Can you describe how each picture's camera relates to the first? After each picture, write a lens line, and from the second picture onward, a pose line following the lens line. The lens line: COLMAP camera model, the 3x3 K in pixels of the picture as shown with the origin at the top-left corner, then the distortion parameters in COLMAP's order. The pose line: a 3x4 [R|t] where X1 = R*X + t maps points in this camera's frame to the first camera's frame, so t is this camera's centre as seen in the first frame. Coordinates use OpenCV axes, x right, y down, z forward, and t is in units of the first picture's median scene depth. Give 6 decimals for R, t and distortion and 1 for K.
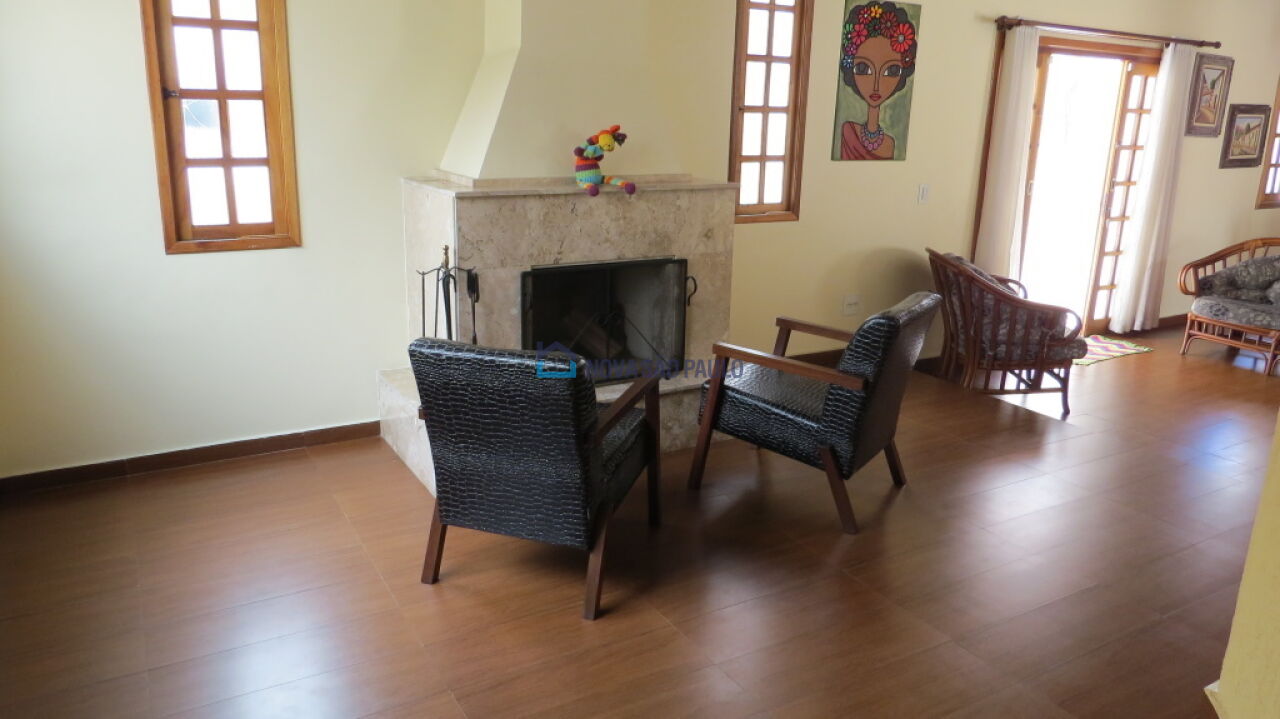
lens RADIAL K [[904.2, 0, 641.9], [0, 904.2, 348.3], [0, 0, 1]] dist [-0.024240, 0.000586]
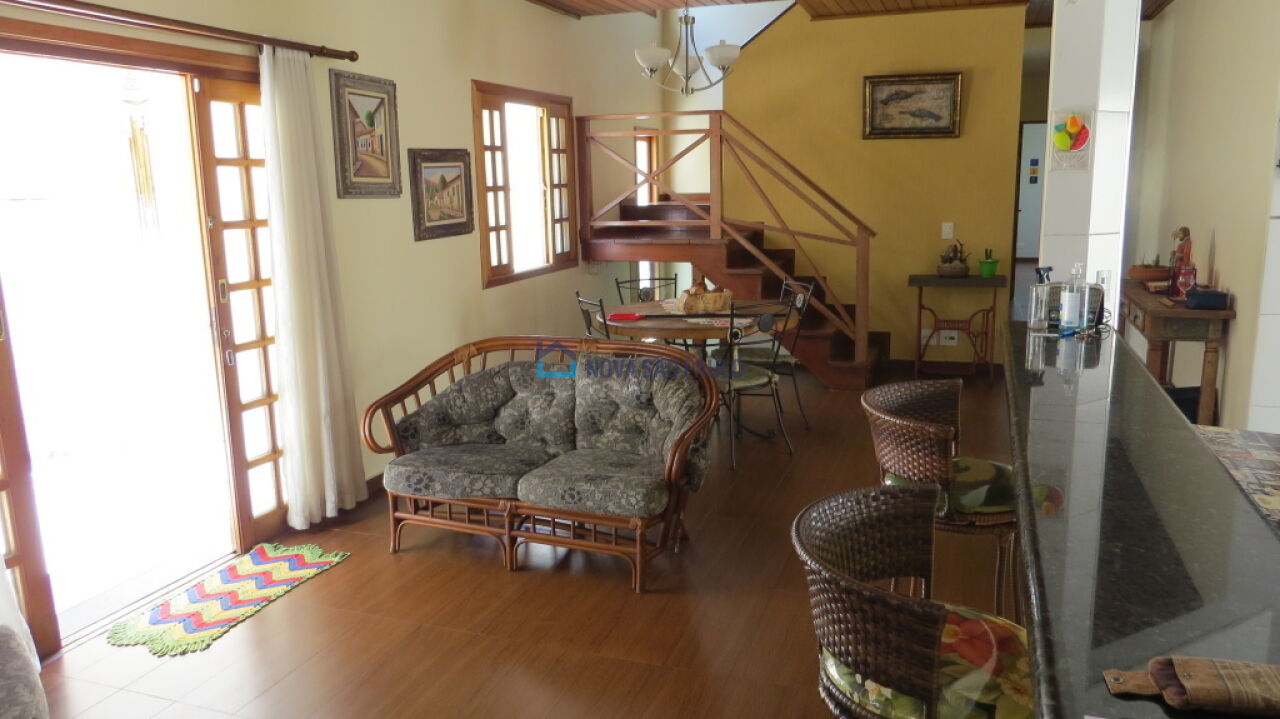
lens RADIAL K [[904.2, 0, 641.9], [0, 904.2, 348.3], [0, 0, 1]] dist [-0.024240, 0.000586]
pose [[0.772608, -0.157761, 0.614970, 0.372403], [0.206887, 0.978324, -0.008946, -0.085984], [-0.600229, 0.134140, 0.788499, 0.393566]]
